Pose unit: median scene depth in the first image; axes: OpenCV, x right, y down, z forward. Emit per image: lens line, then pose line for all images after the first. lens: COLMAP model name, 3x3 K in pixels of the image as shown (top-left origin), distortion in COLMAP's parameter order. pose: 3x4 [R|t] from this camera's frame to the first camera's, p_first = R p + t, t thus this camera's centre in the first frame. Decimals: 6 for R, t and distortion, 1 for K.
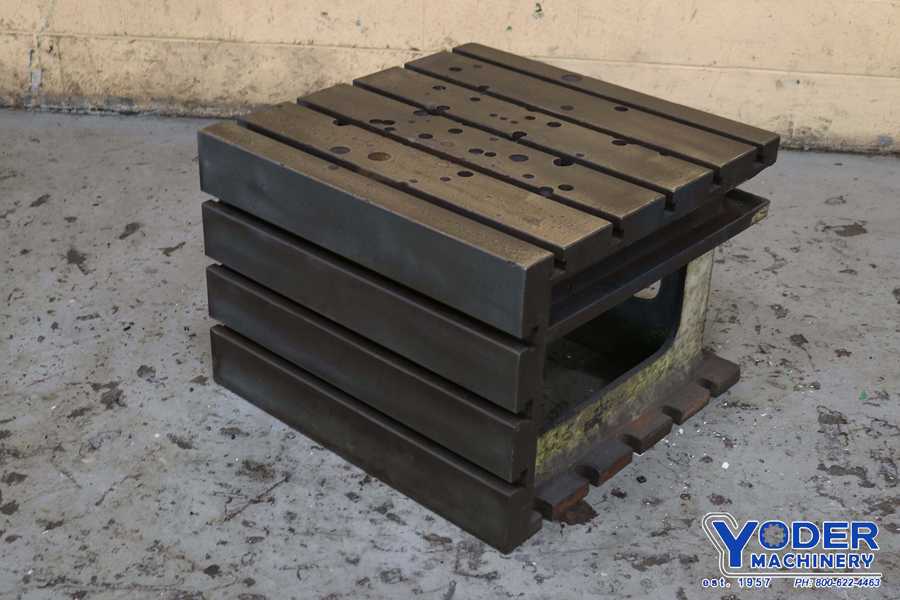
lens RADIAL K [[1267.7, 0, 450.0], [0, 1267.7, 300.0], [0, 0, 1]] dist [-0.024320, -0.040185]
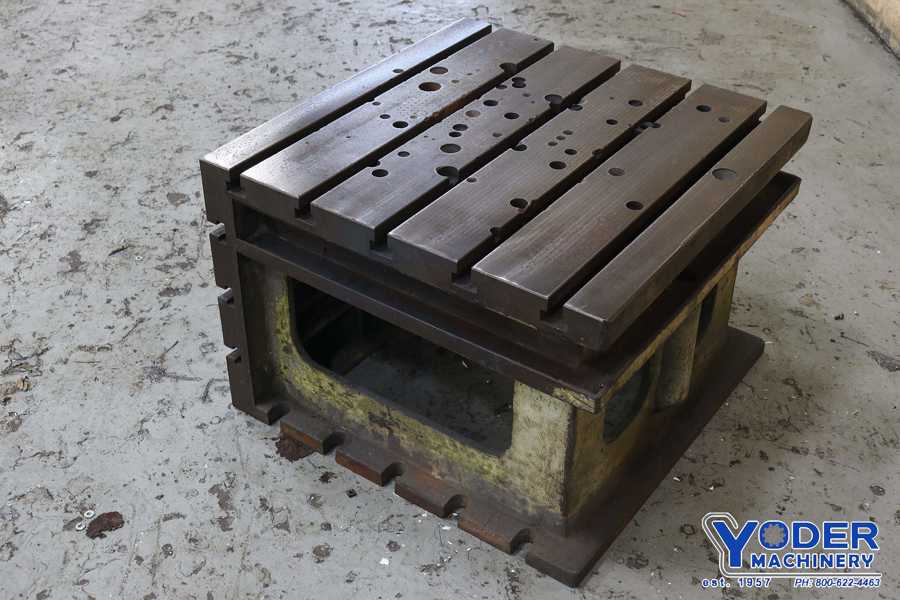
lens RADIAL K [[1145.9, 0, 450.0], [0, 1145.9, 300.0], [0, 0, 1]] dist [-0.076579, 0.104260]
pose [[0.104578, 0.551697, -0.827462, 0.815748], [-0.484344, 0.754938, 0.442130, -0.399347], [0.868605, 0.354539, 0.346162, 0.727136]]
